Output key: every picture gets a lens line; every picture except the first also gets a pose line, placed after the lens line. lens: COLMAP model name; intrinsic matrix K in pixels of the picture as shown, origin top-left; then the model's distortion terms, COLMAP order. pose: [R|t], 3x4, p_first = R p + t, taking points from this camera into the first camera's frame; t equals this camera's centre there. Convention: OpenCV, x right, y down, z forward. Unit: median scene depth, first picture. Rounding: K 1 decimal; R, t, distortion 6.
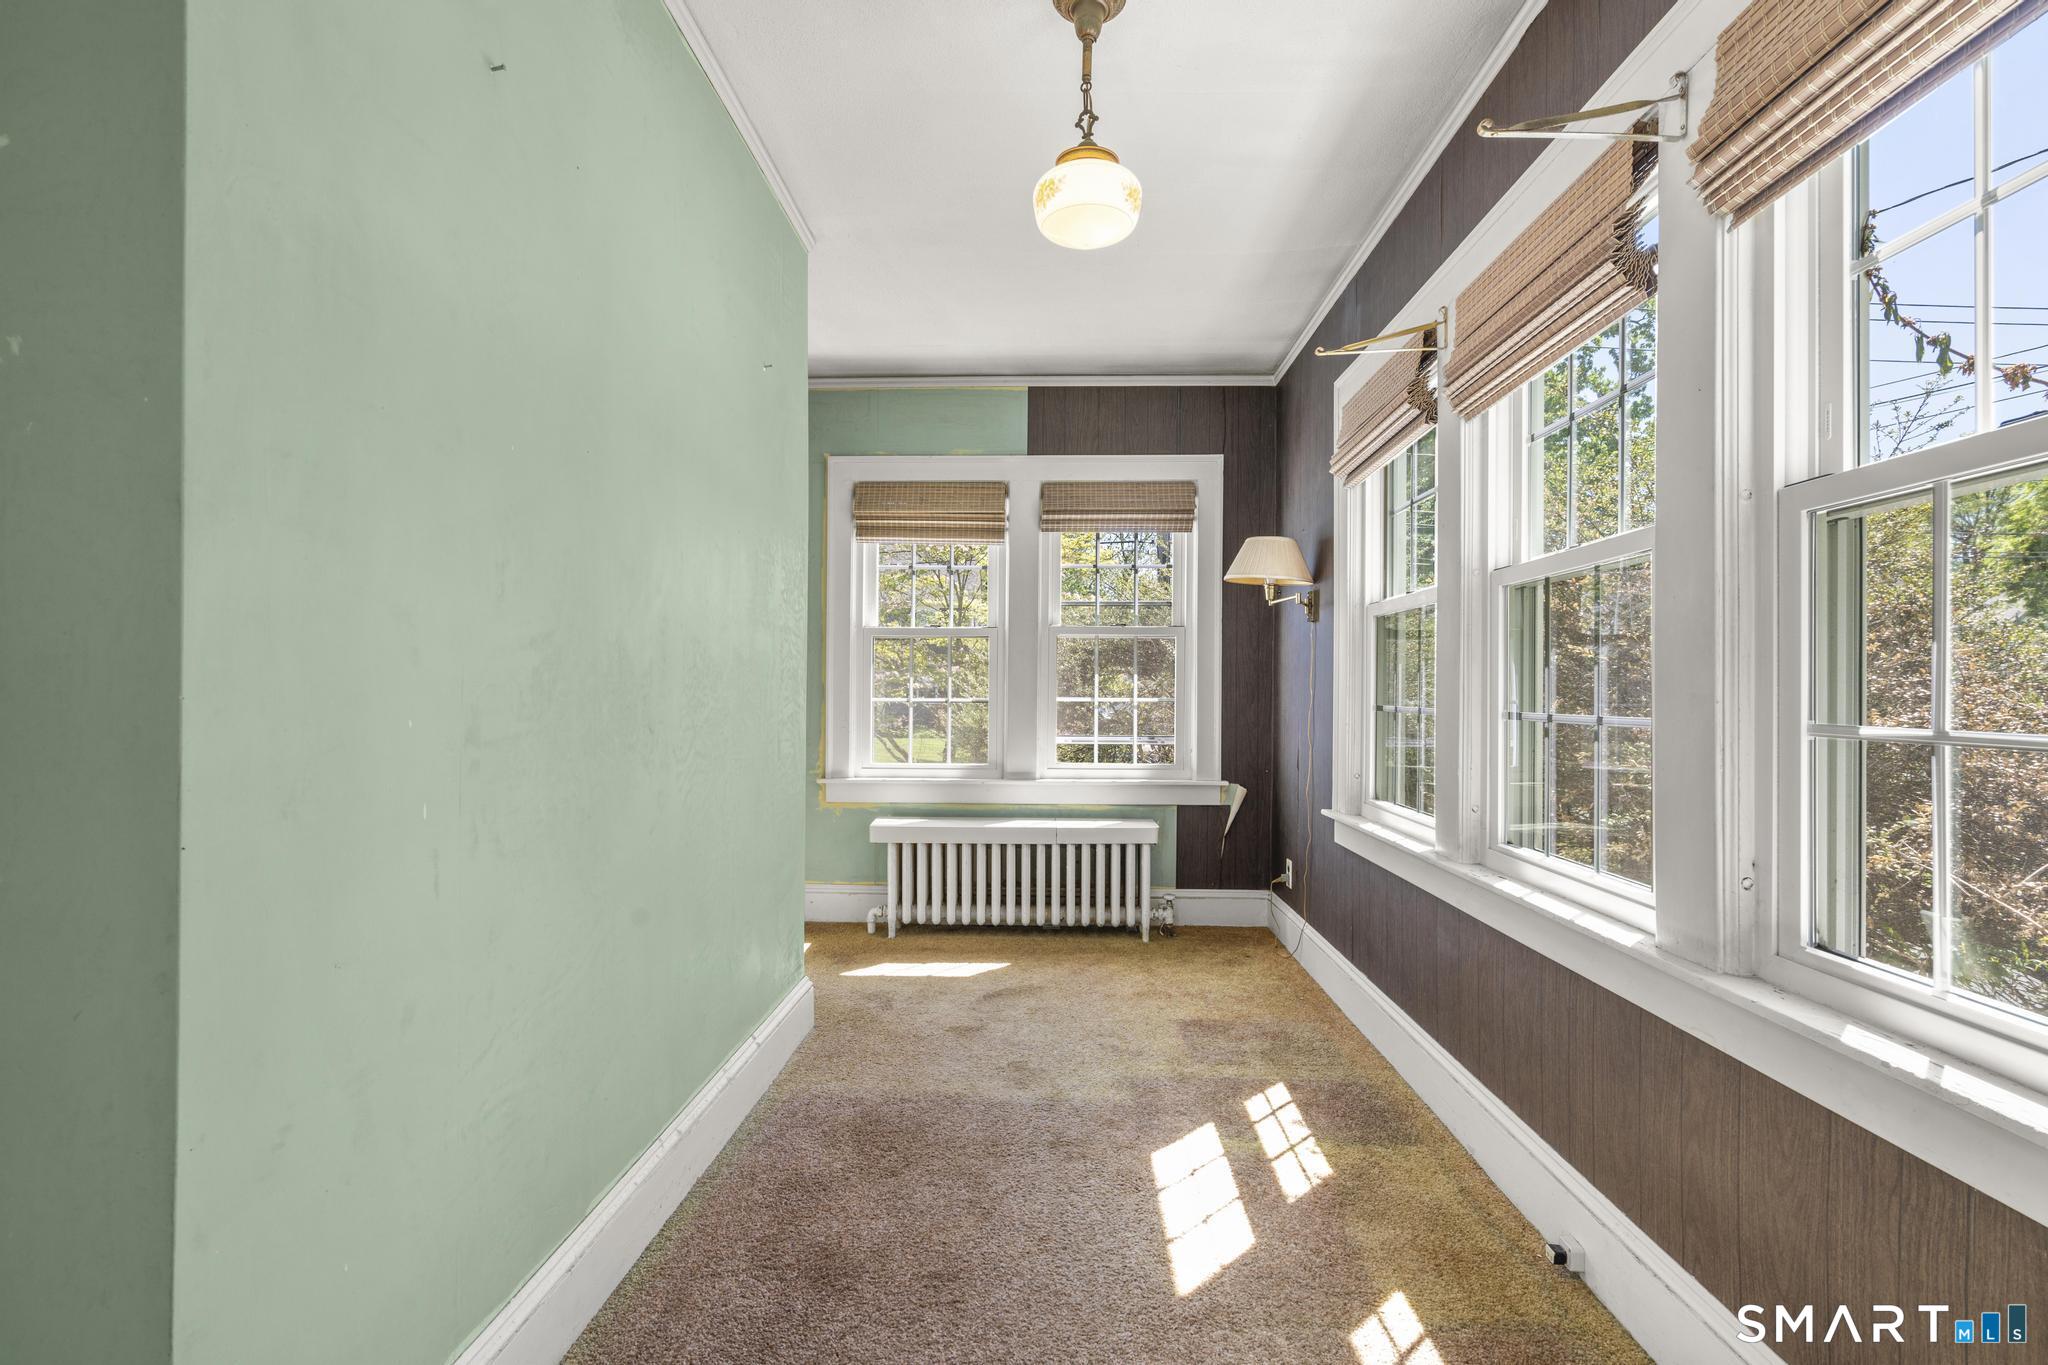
lens RADIAL K [[918.5, 0, 1017.8], [0, 918.5, 684.3], [0, 0, 1]] dist [-0.012380, 0.004477]
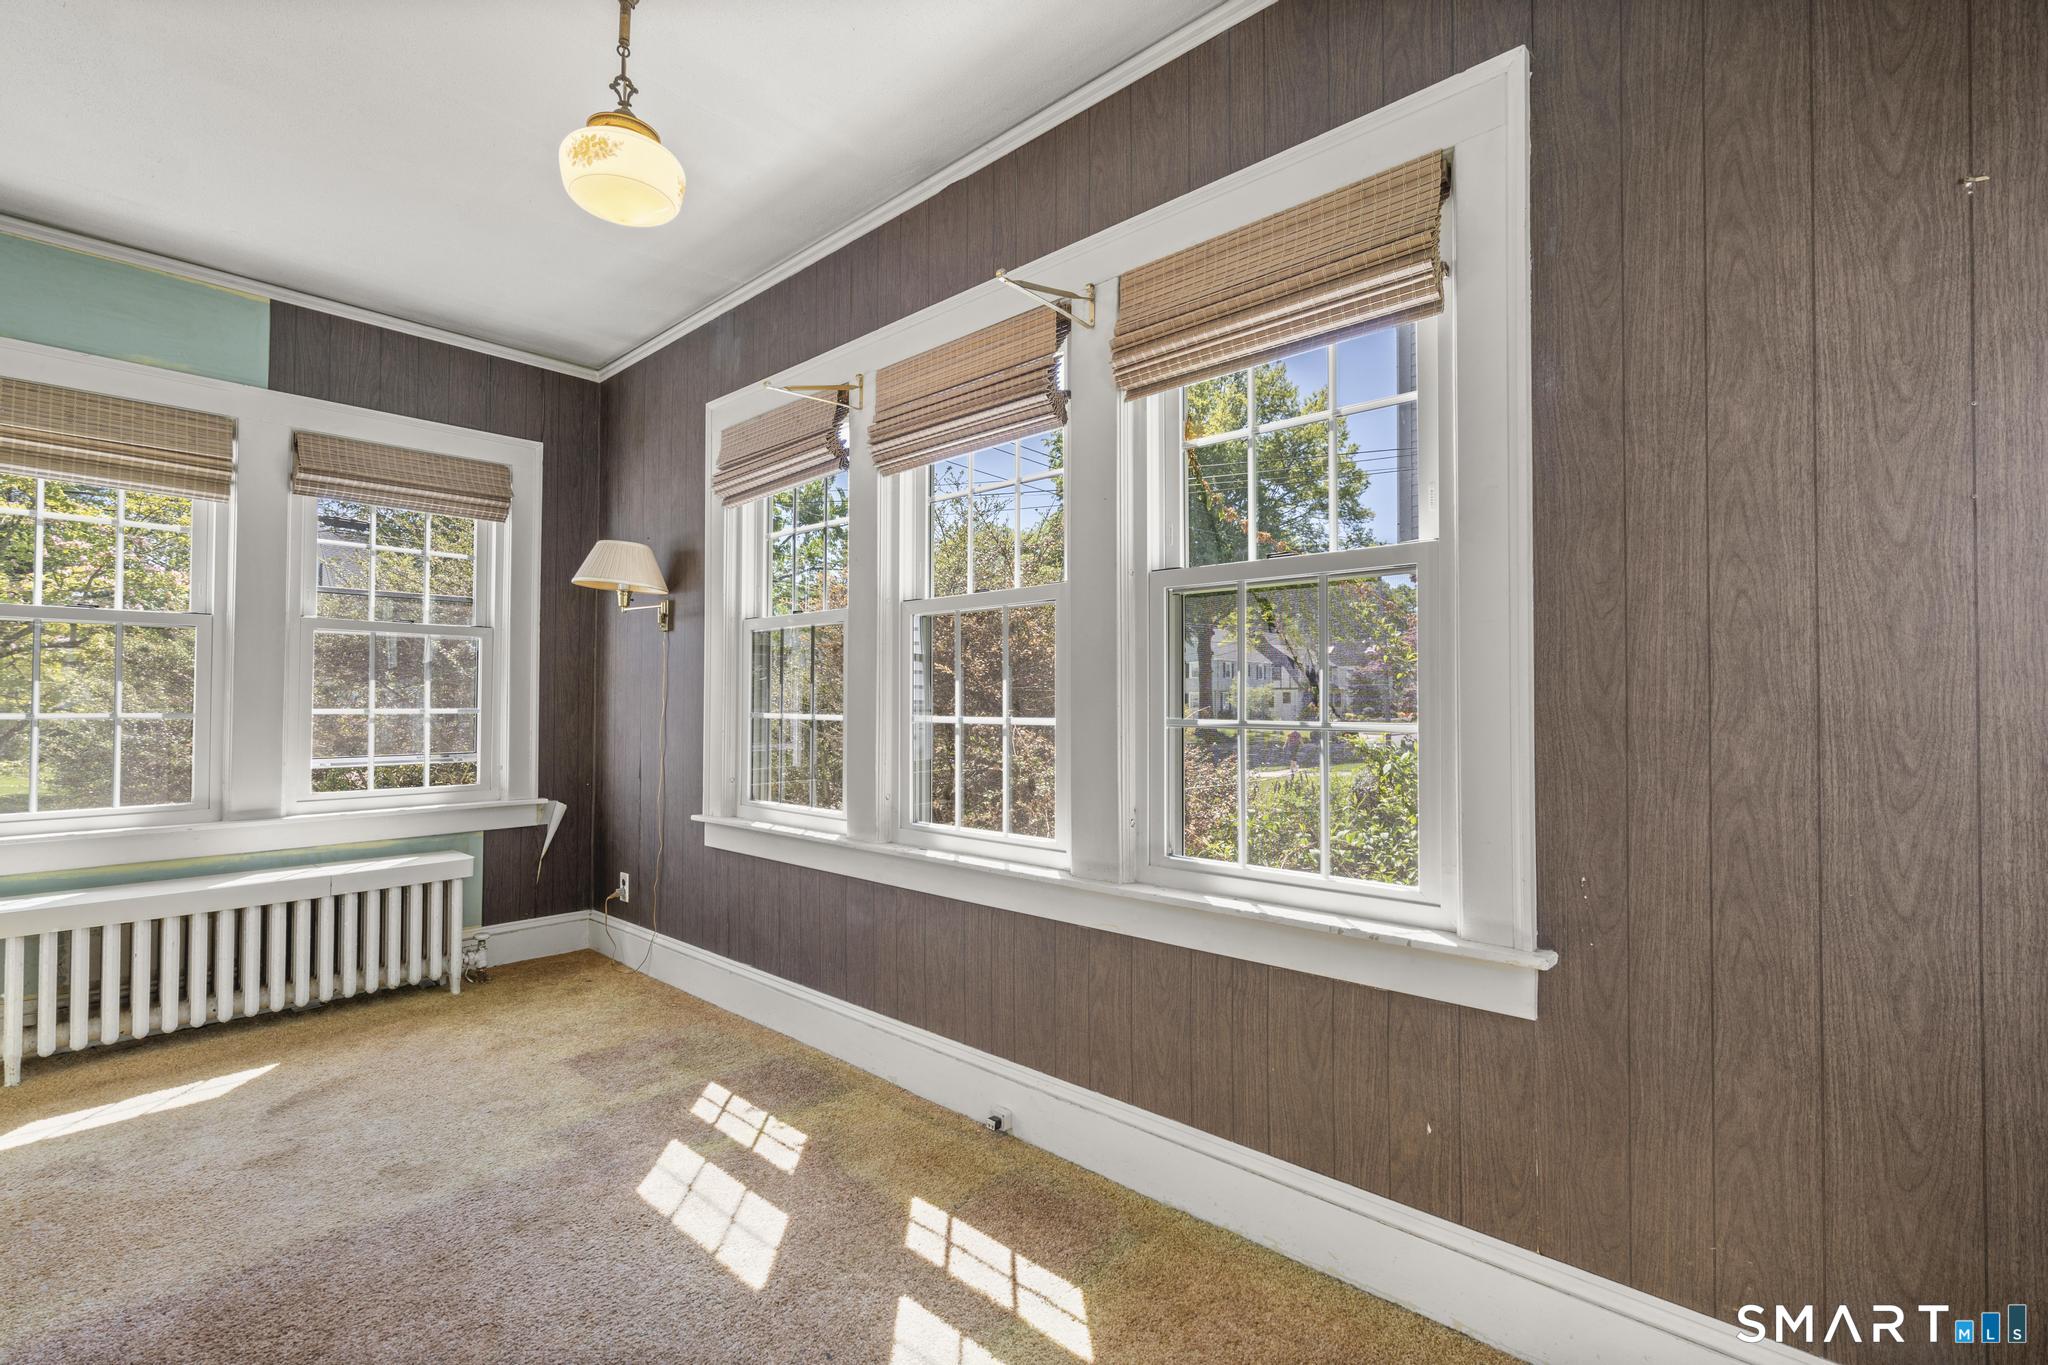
lens RADIAL K [[918.5, 0, 1026.9], [0, 918.5, 683.2], [0, 0, 1]] dist [-0.012380, 0.004477]
pose [[0.644259, 0.011146, 0.764726, -0.236043], [-0.002446, 0.999919, -0.012513, 0.000496], [-0.764804, 0.006191, 0.644234, 0.058675]]
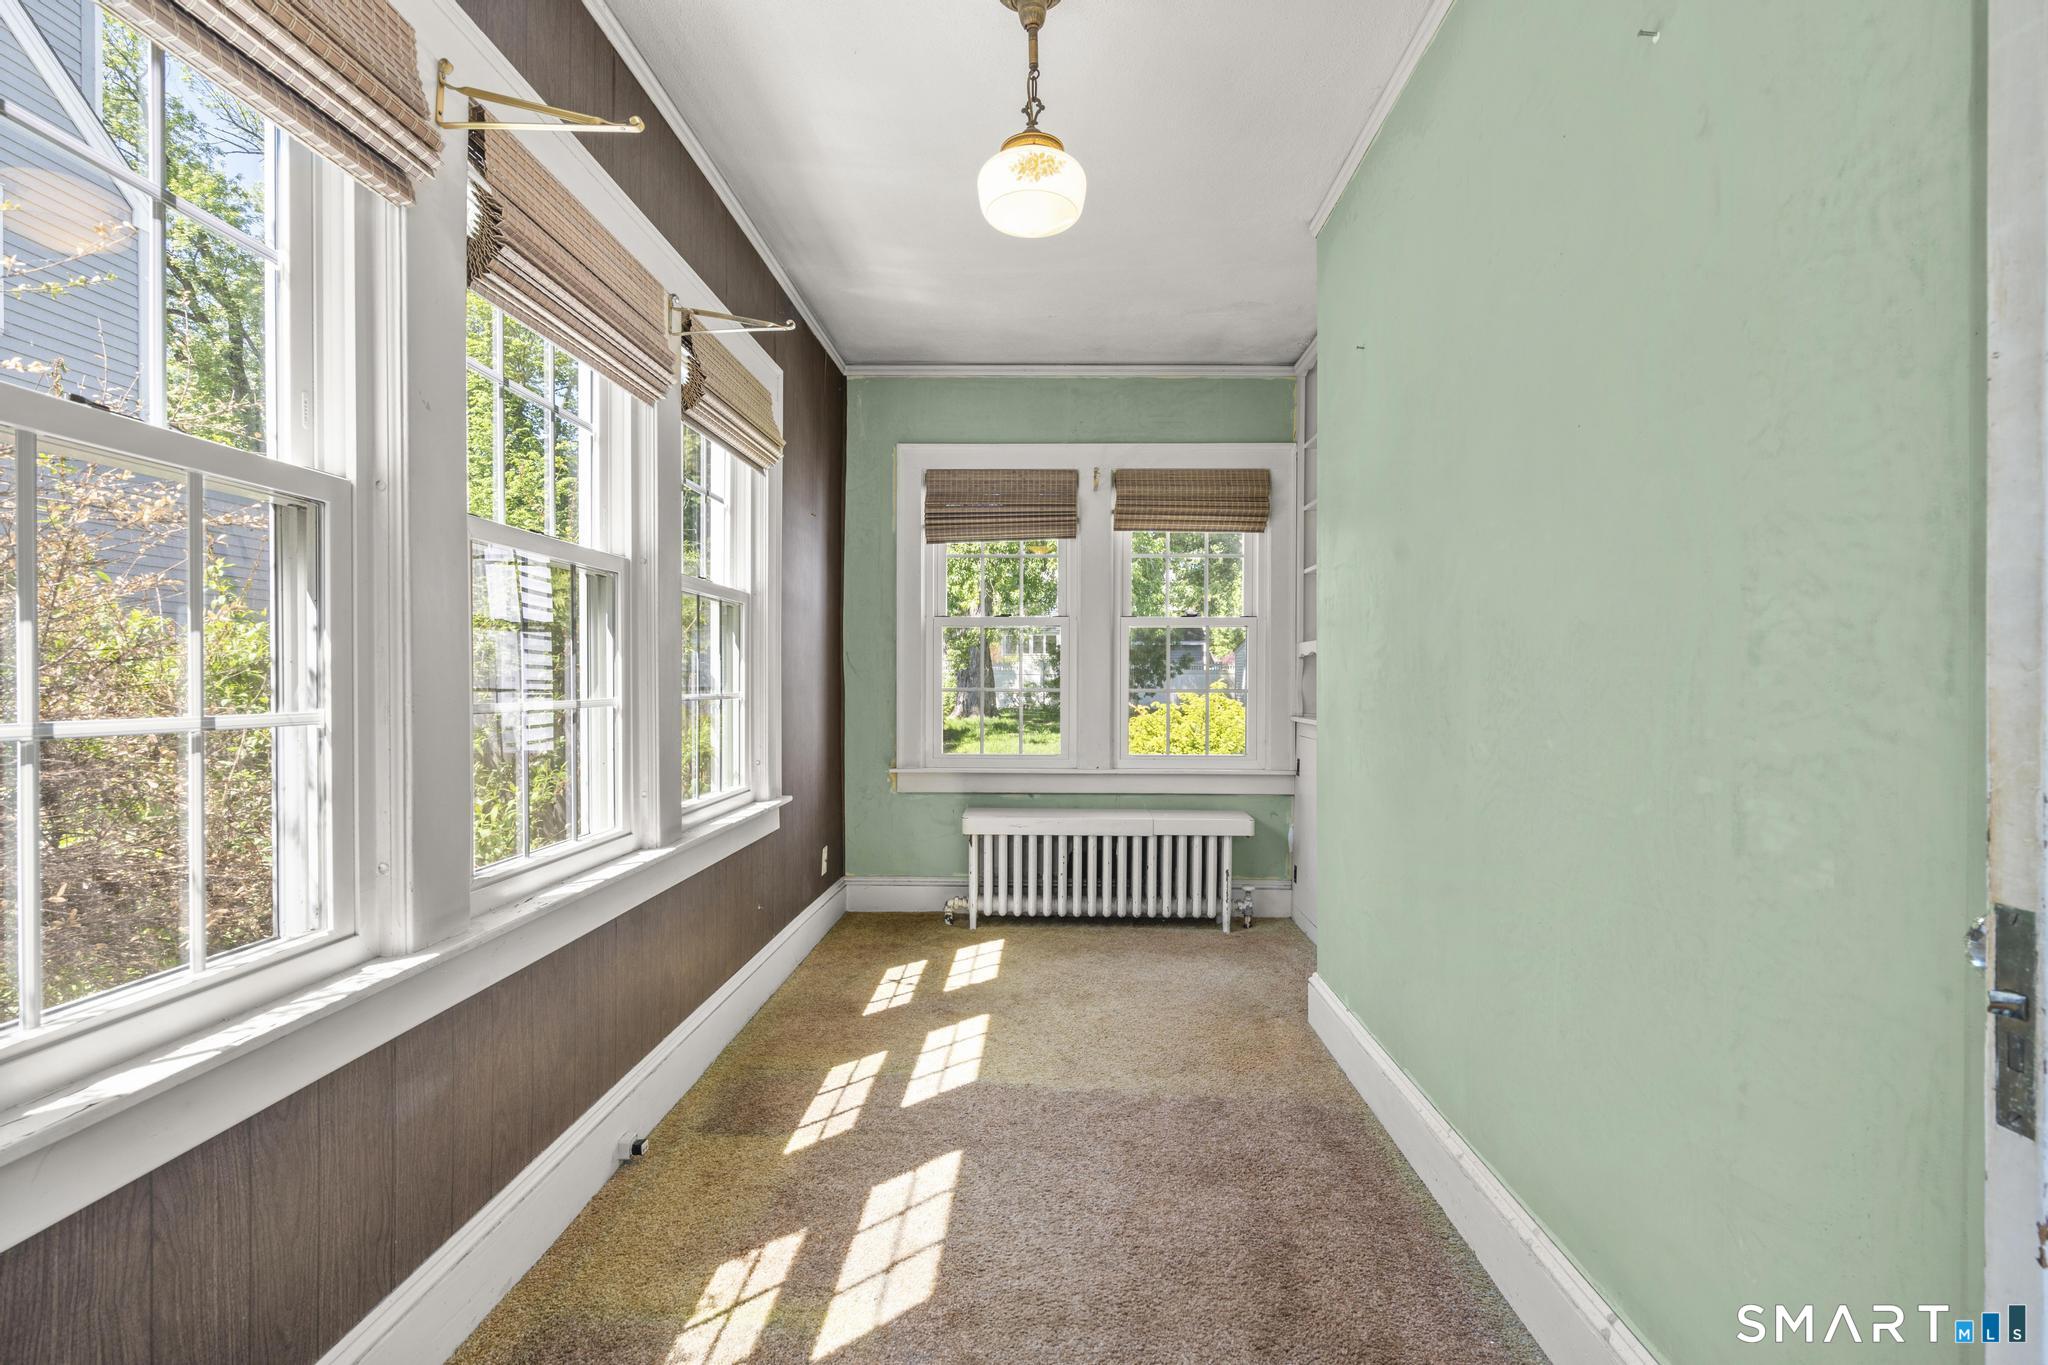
lens RADIAL K [[918.5, 0, 1025.4], [0, 918.5, 689.3], [0, 0, 1]] dist [-0.012380, 0.004477]
pose [[-0.999940, -0.002673, -0.010598, 0.056910], [-0.002768, 0.999956, 0.008944, 0.006350], [0.010574, 0.008972, -0.999904, 1.279851]]
